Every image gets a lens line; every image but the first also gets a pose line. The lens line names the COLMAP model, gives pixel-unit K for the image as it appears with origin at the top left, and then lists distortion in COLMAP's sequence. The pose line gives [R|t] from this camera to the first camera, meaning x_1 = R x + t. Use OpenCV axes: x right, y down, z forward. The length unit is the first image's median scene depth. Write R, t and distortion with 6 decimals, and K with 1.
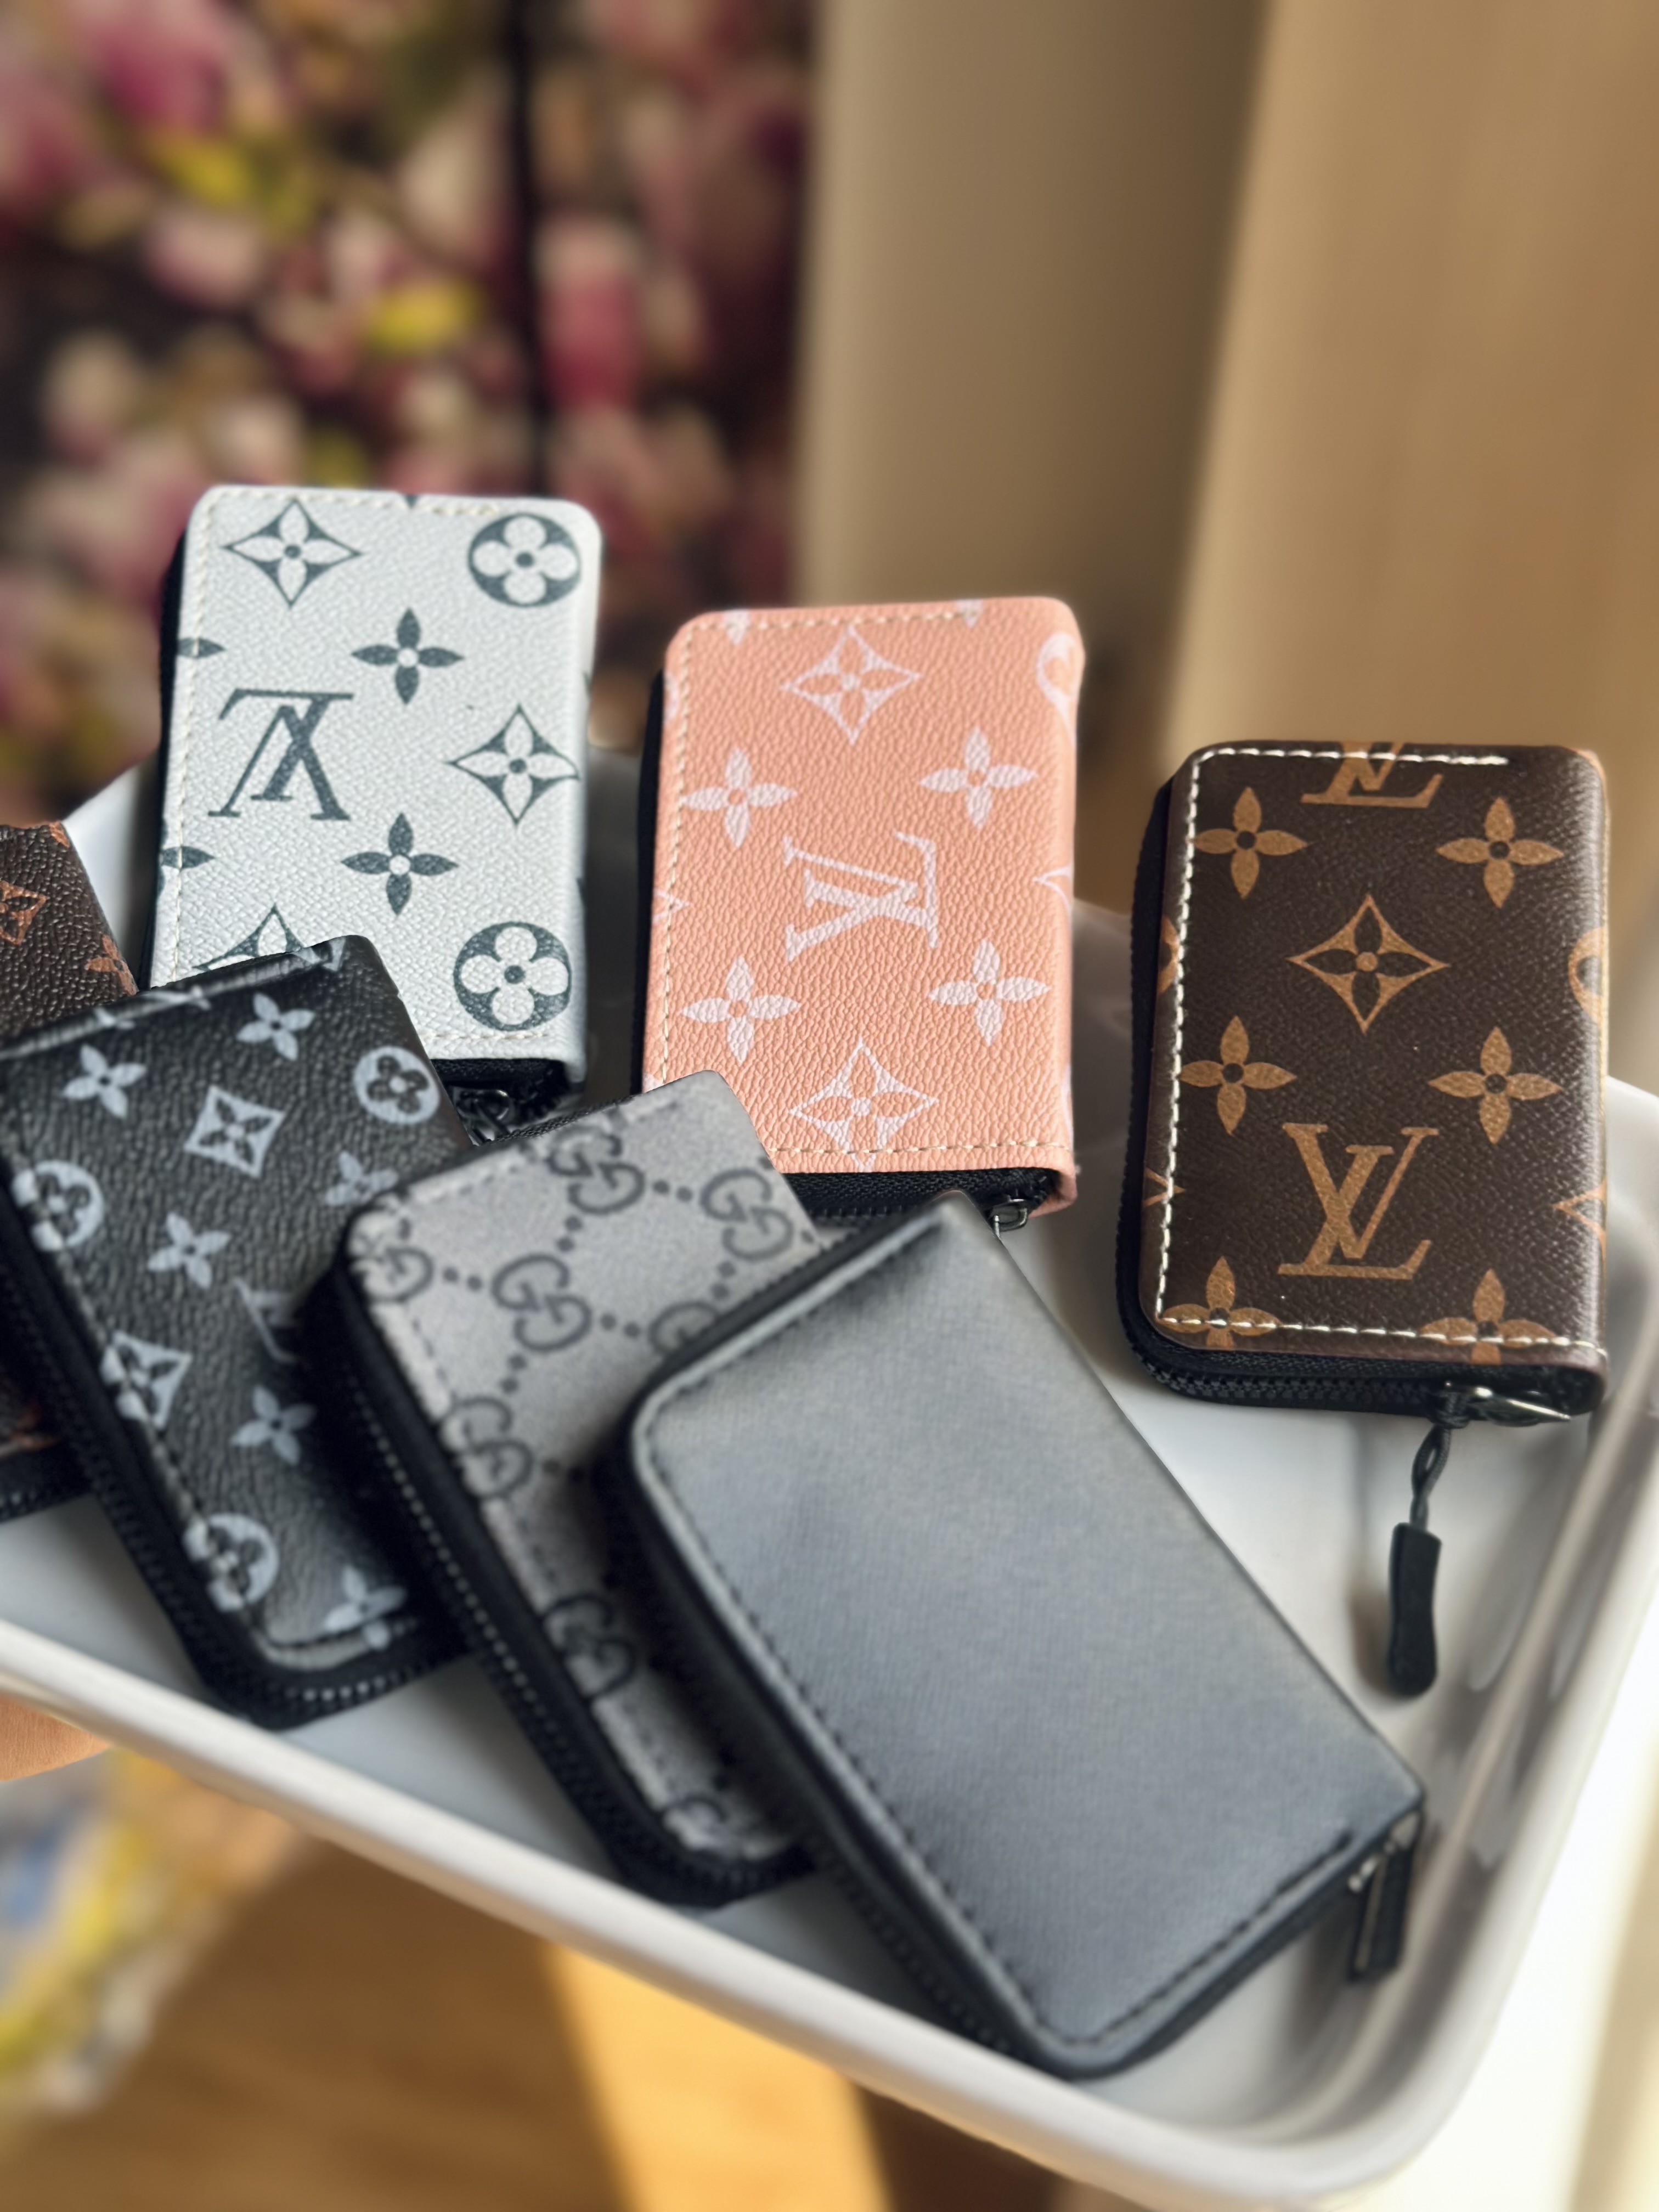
lens RADIAL K [[3156.1, 0, 828.8], [0, 3156.1, 1120.2], [0, 0, 1]] dist [0.181505, -0.322830]
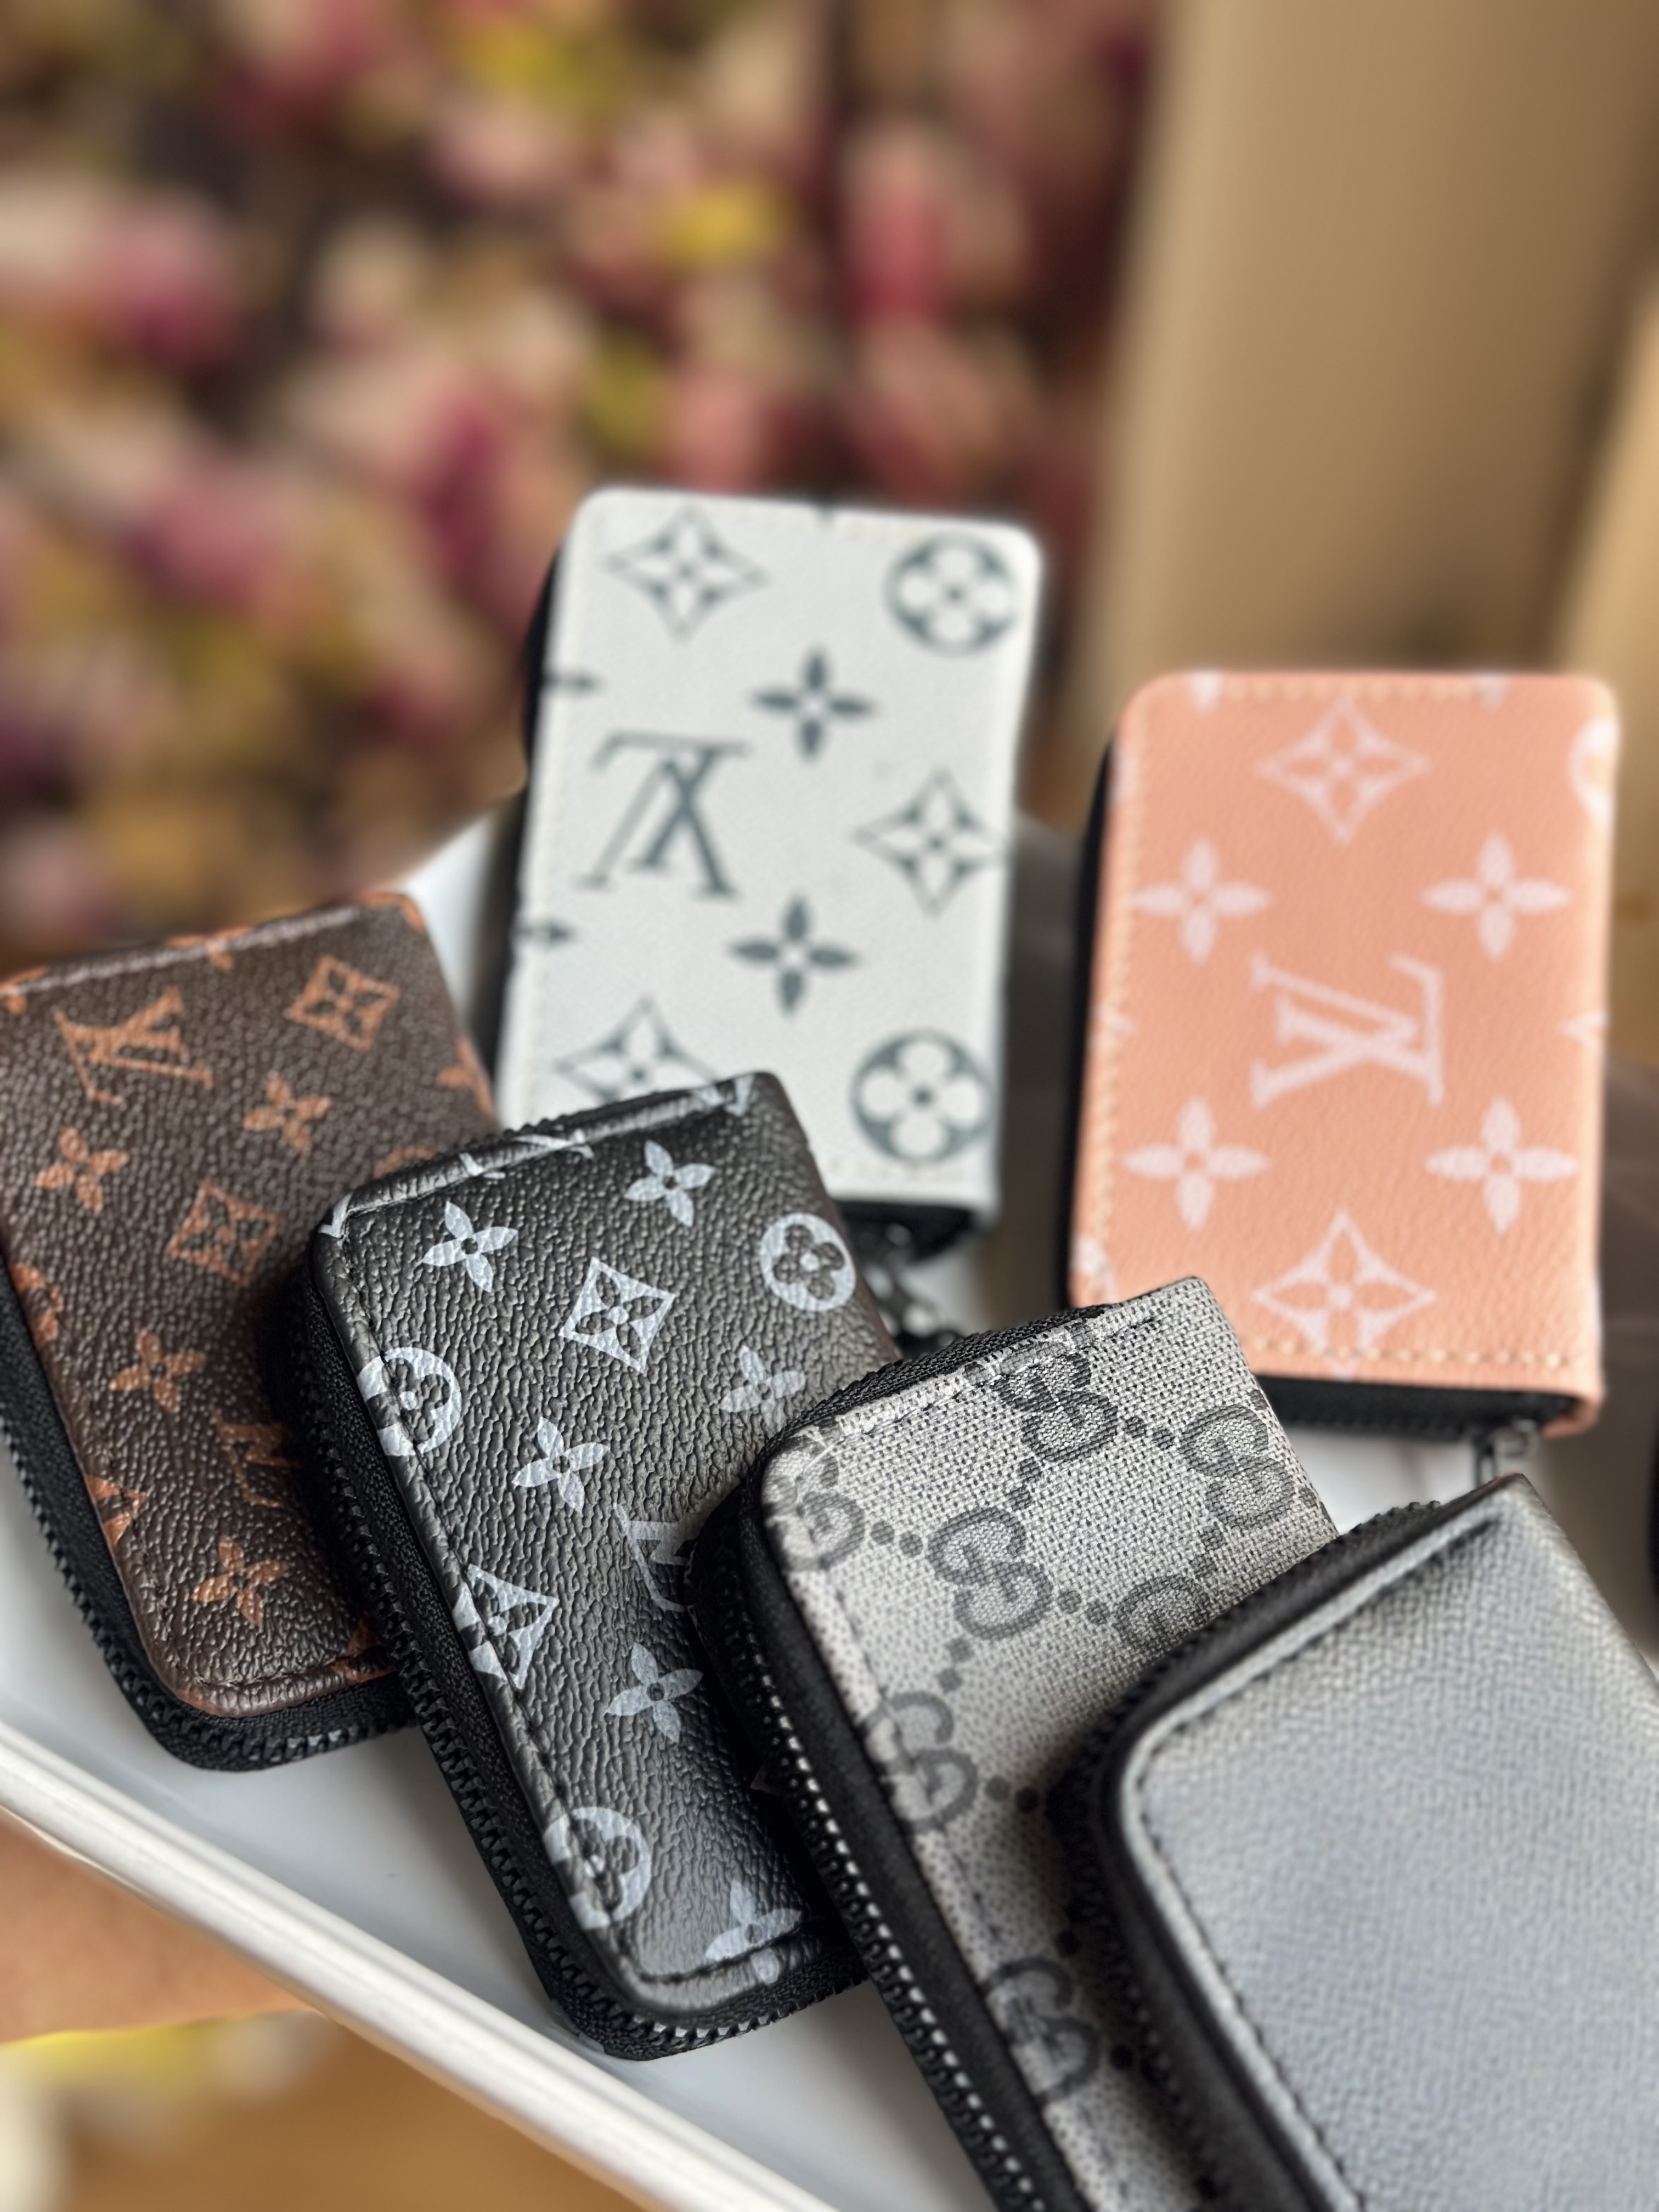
lens RADIAL K [[3156.1, 0, 828.8], [0, 3156.1, 1120.2], [0, 0, 1]] dist [0.181505, -0.322830]
pose [[0.996337, 0.066467, -0.053802, -0.091836], [-0.064400, 0.997150, 0.039293, -0.083450], [0.056260, -0.035685, 0.997778, 0.183278]]
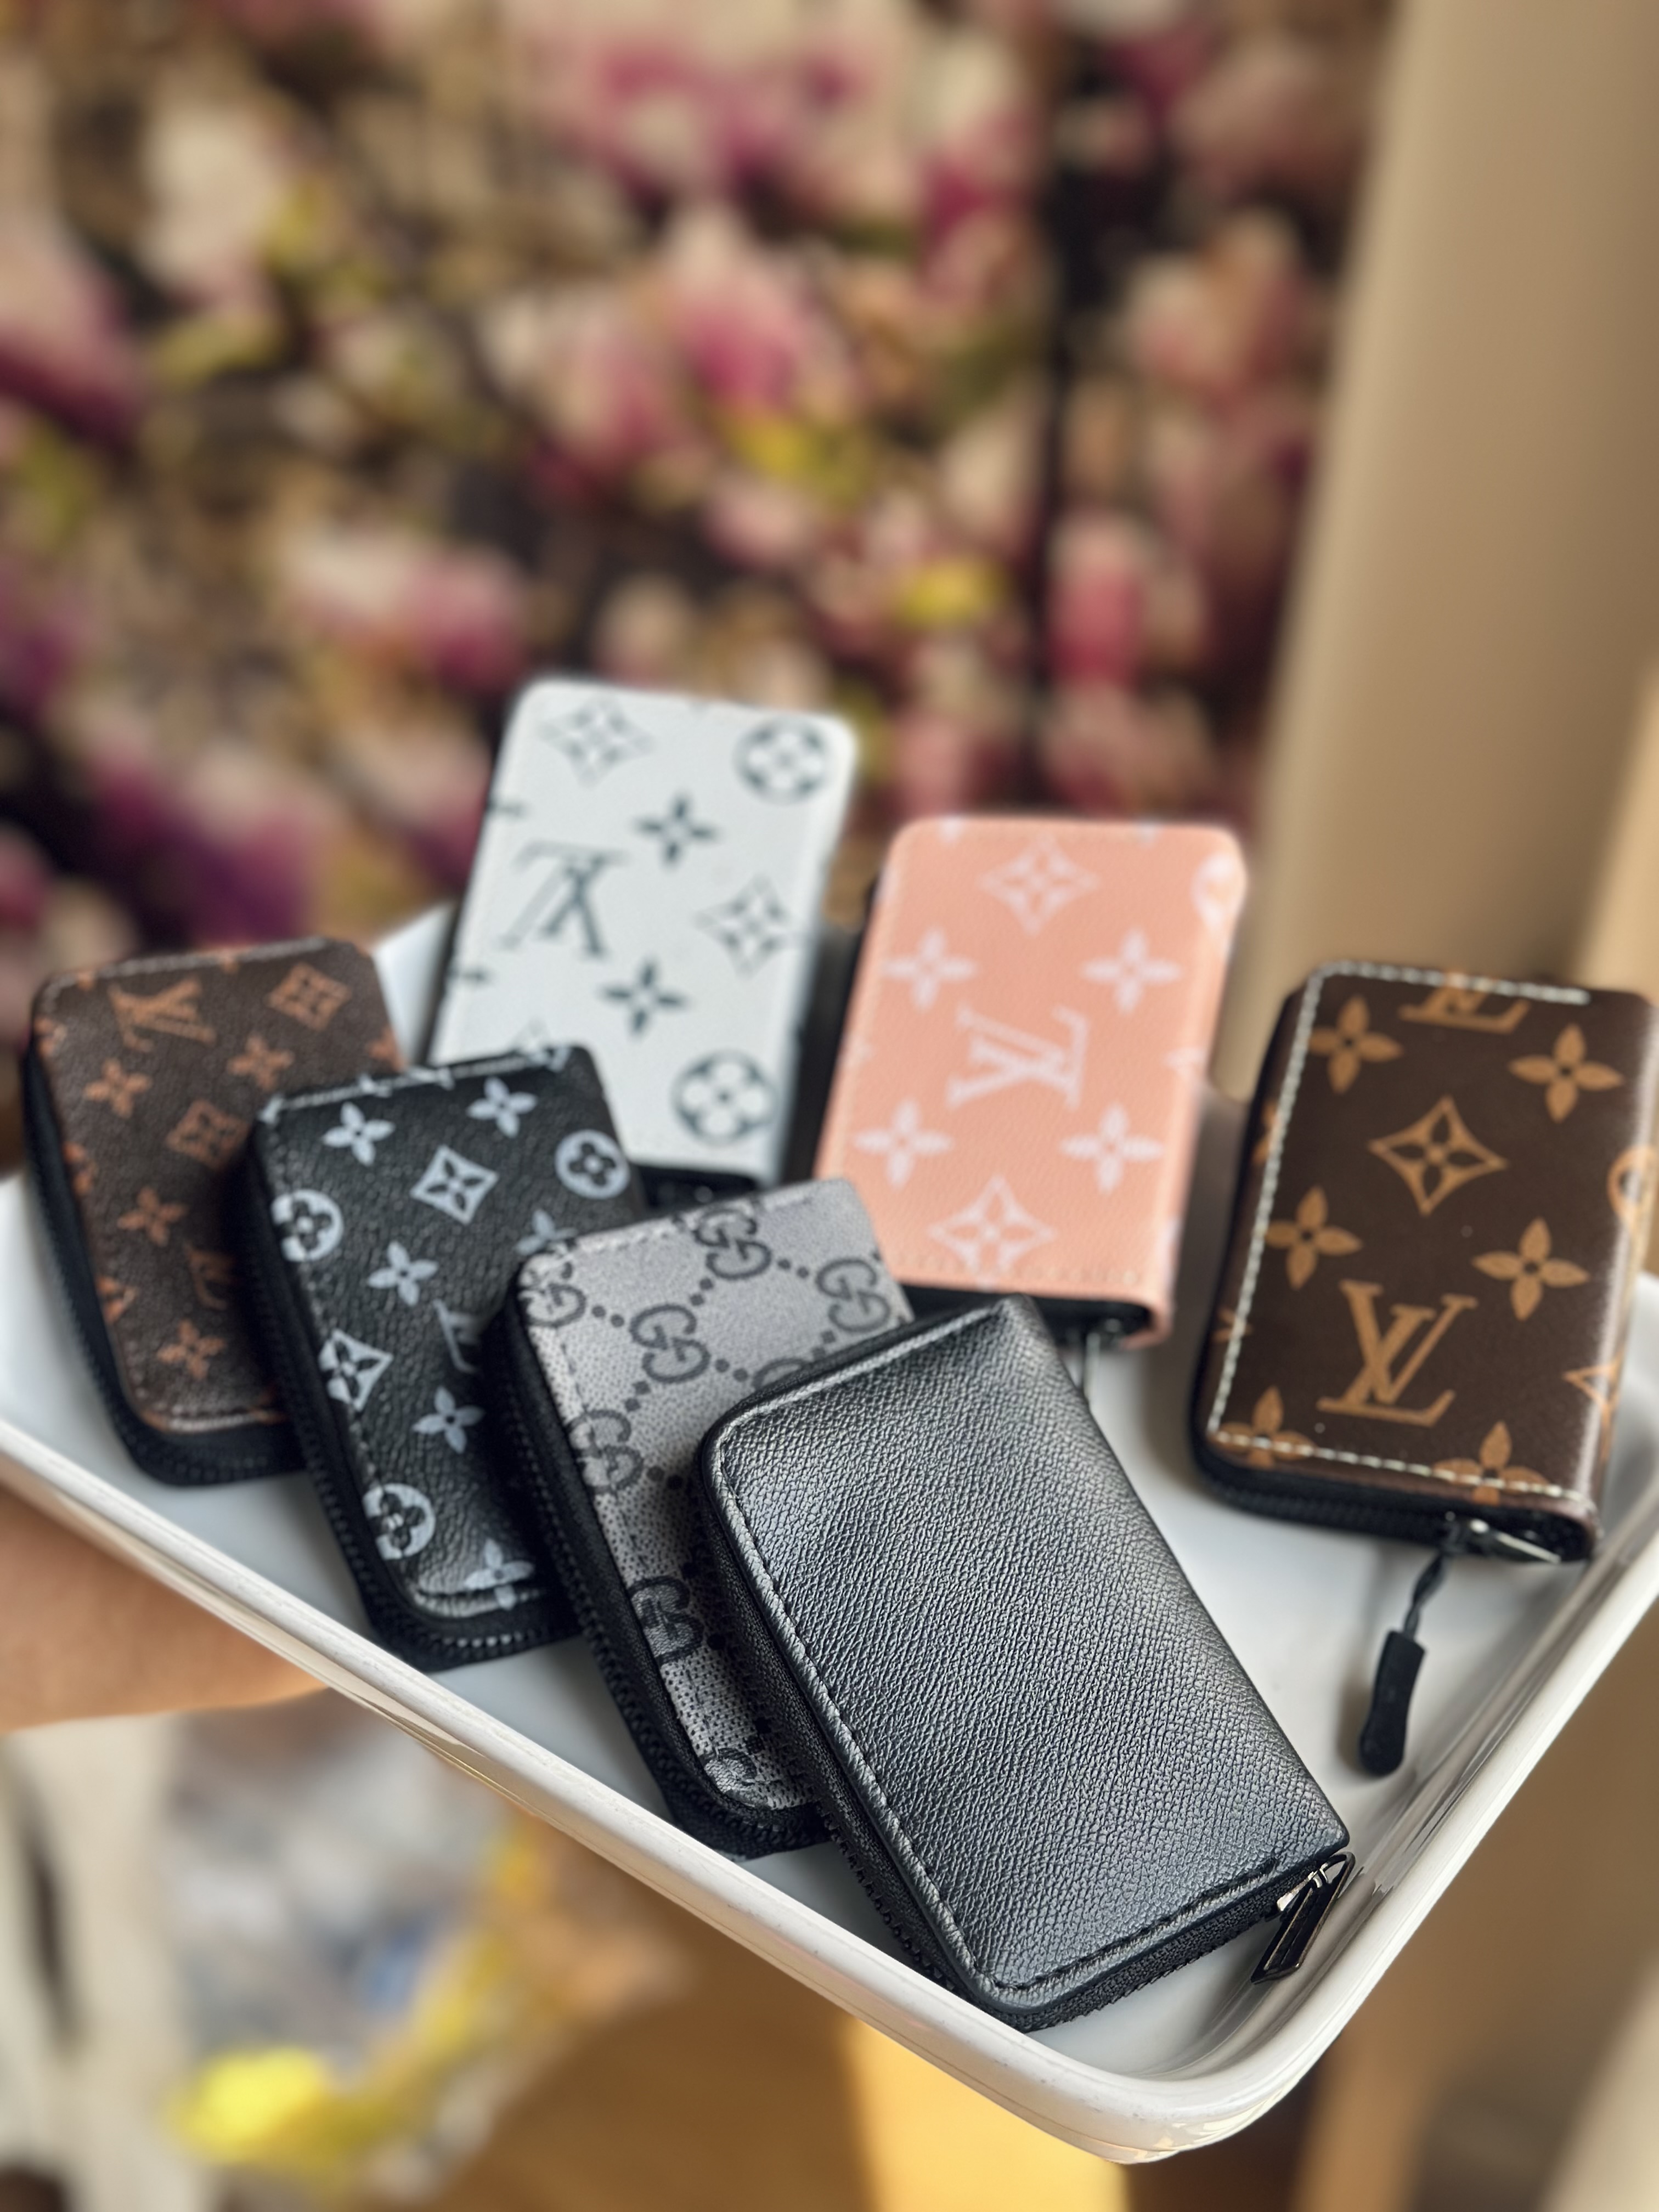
lens RADIAL K [[3156.1, 0, 828.8], [0, 3156.1, 1120.2], [0, 0, 1]] dist [0.181505, -0.322830]
pose [[0.983878, 0.099753, -0.148435, 0.136151], [-0.111423, 0.991126, -0.072486, 0.051635], [0.139887, 0.087857, 0.986262, -0.193980]]
